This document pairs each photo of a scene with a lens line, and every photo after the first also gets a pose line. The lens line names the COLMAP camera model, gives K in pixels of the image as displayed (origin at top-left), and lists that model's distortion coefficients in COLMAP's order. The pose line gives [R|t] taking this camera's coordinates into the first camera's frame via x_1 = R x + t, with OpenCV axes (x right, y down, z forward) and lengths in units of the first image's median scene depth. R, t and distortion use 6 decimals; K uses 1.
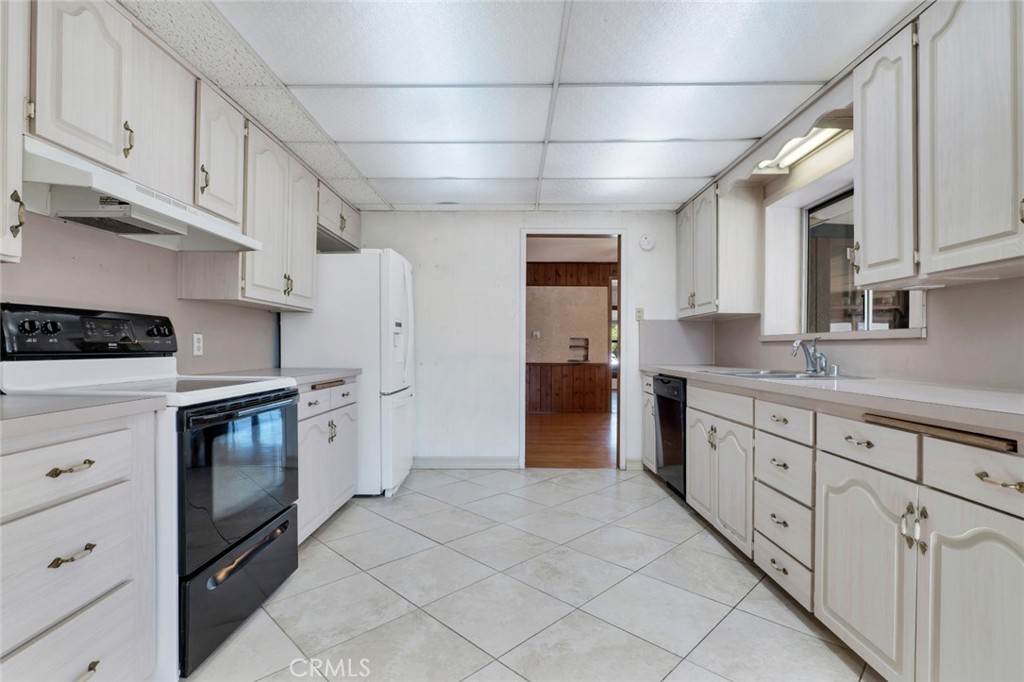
lens RADIAL K [[492.2, 0, 511.5], [0, 492.2, 345.4], [0, 0, 1]] dist [-0.013414, -0.000076]
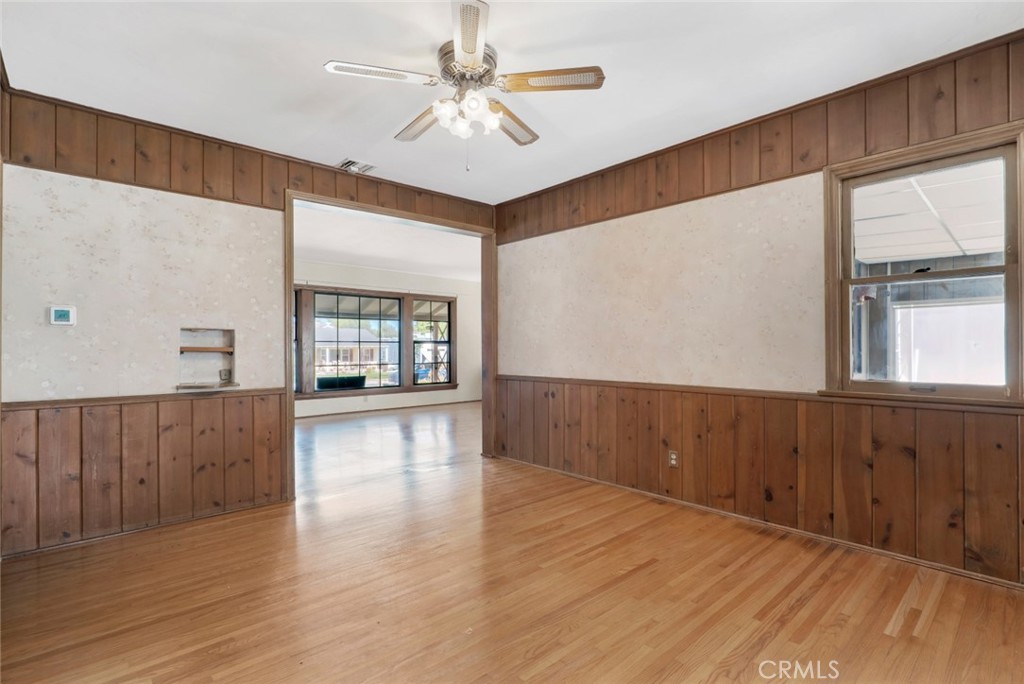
lens RADIAL K [[492.2, 0, 516.4], [0, 492.2, 344.3], [0, 0, 1]] dist [-0.013414, -0.000076]
pose [[0.723087, -0.004187, 0.690745, 0.043918], [0.001151, 0.999988, 0.004857, -0.003658], [-0.690756, -0.002717, 0.723082, 0.541313]]
